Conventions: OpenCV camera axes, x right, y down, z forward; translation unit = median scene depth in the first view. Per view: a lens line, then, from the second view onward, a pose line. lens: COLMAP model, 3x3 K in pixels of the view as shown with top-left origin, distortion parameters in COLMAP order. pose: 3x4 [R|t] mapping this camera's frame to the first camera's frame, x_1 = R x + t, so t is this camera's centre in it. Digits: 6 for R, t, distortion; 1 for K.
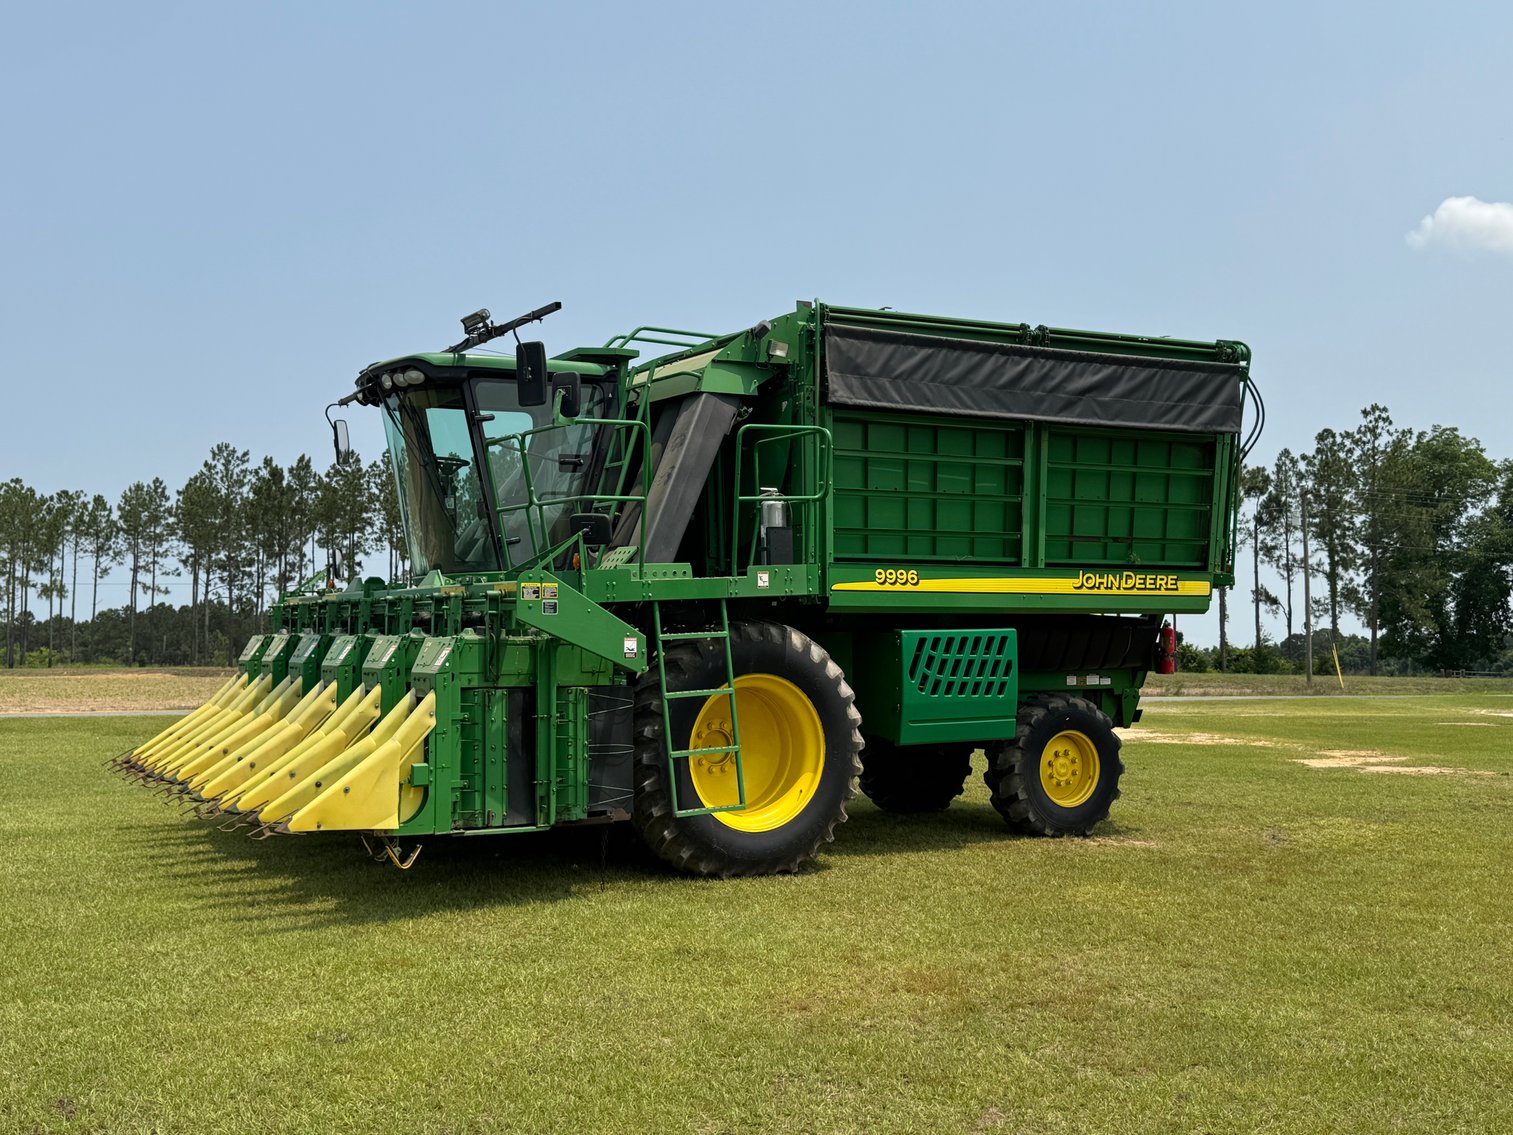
lens RADIAL K [[1552.5, 0, 756.5], [0, 1552.5, 567.5], [0, 0, 1]] dist [0.228442, -0.552537]
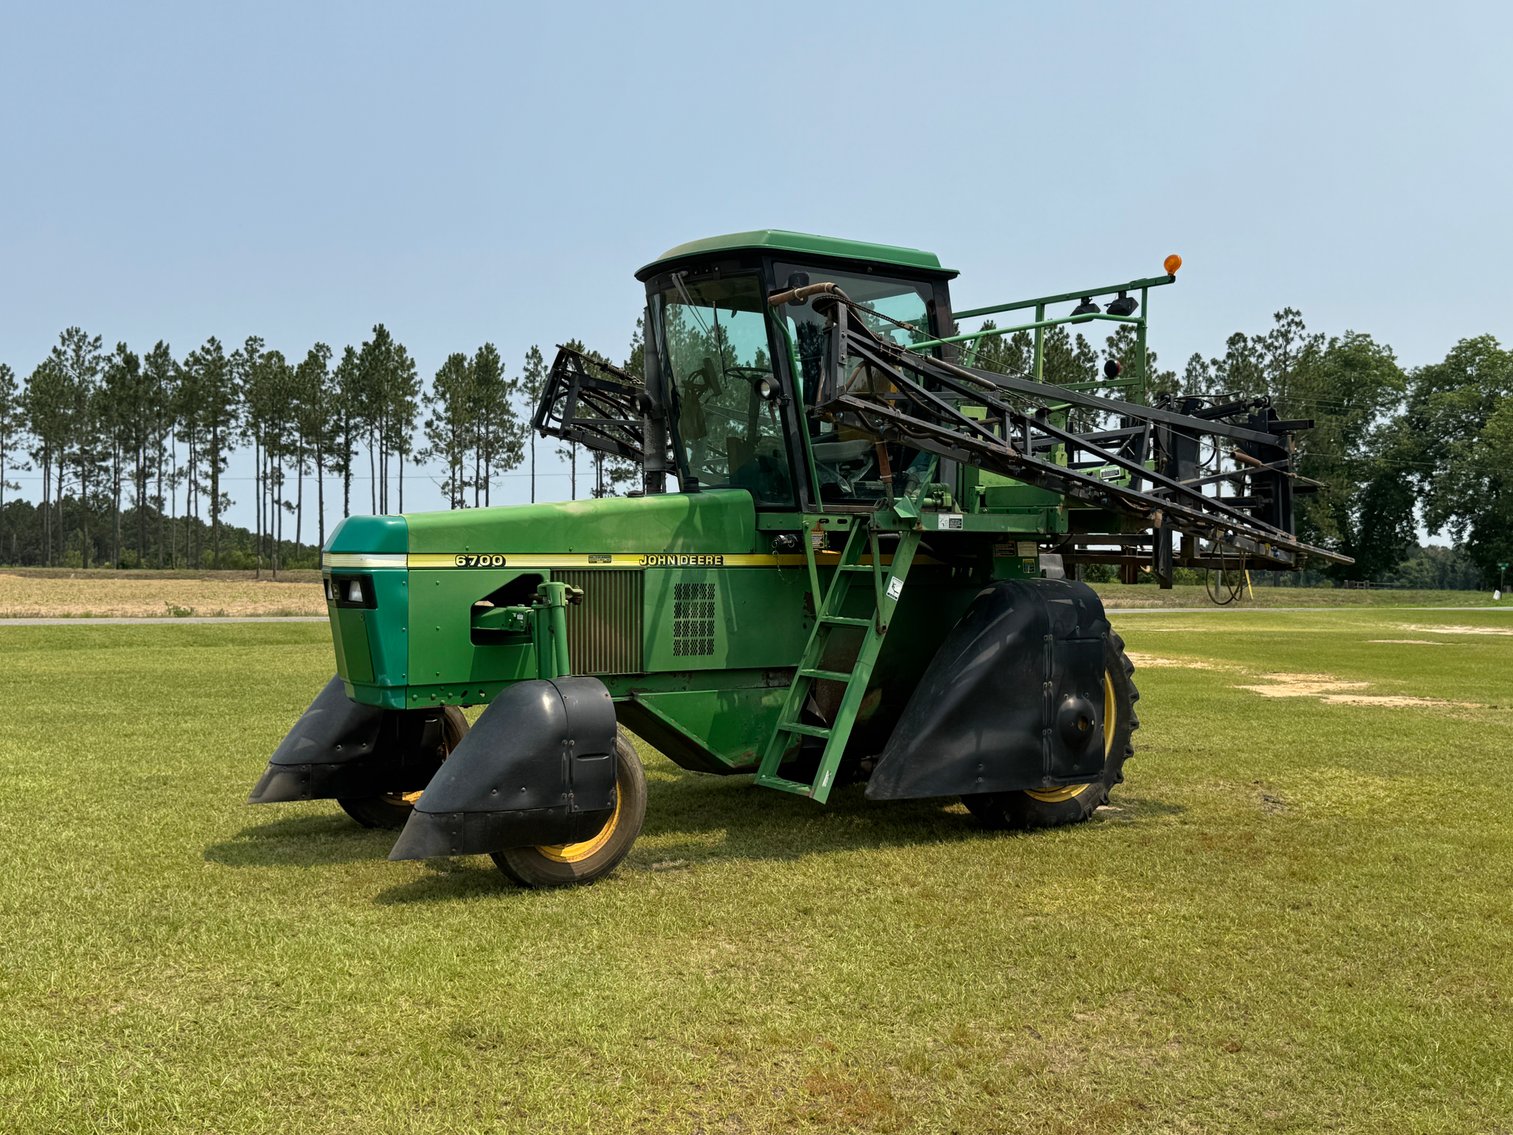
lens RADIAL K [[1589.2, 0, 756.5], [0, 1589.2, 567.5], [0, 0, 1]] dist [0.228224, -0.564209]
pose [[0.997861, 0.008135, 0.064867, 0.001663], [-0.011985, 0.998175, 0.059187, 0.000886], [-0.064267, -0.059838, 0.996137, 0.020633]]
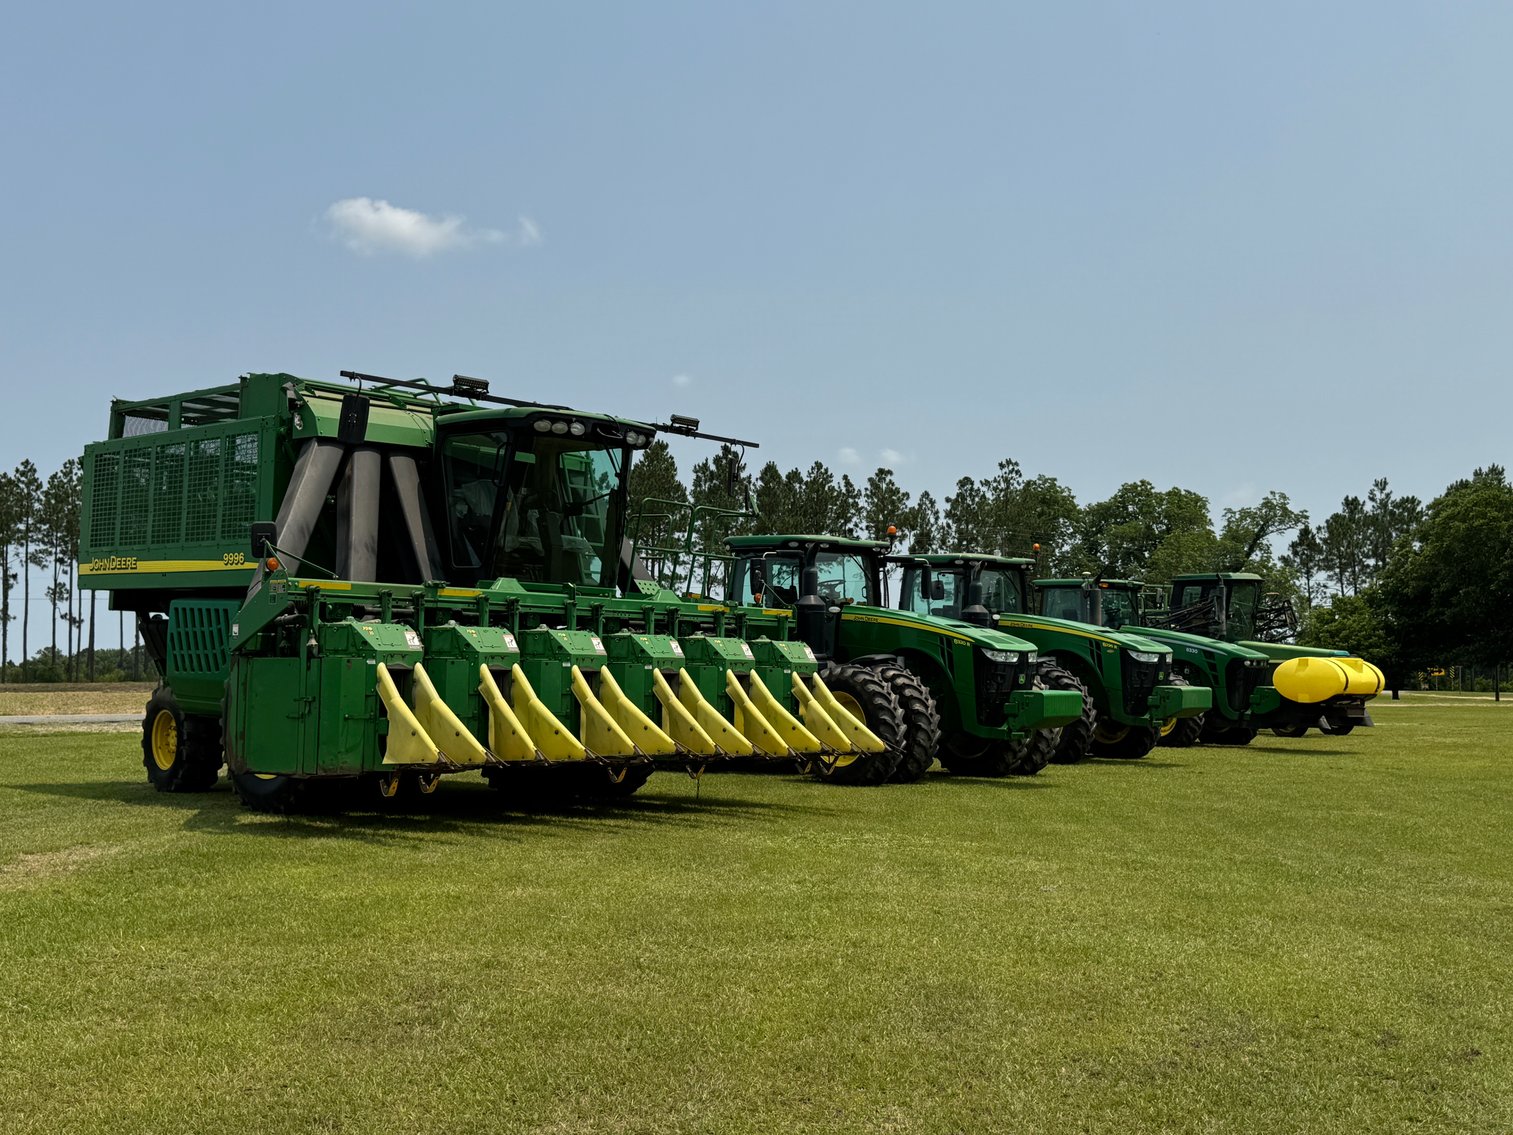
lens RADIAL K [[1589.2, 0, 756.5], [0, 1589.2, 567.5], [0, 0, 1]] dist [0.228224, -0.564209]
pose [[0.955128, 0.015580, 0.295782, -0.137931], [-0.013344, 0.999865, -0.009577, -0.004857], [-0.295891, 0.005201, 0.955207, -0.100638]]
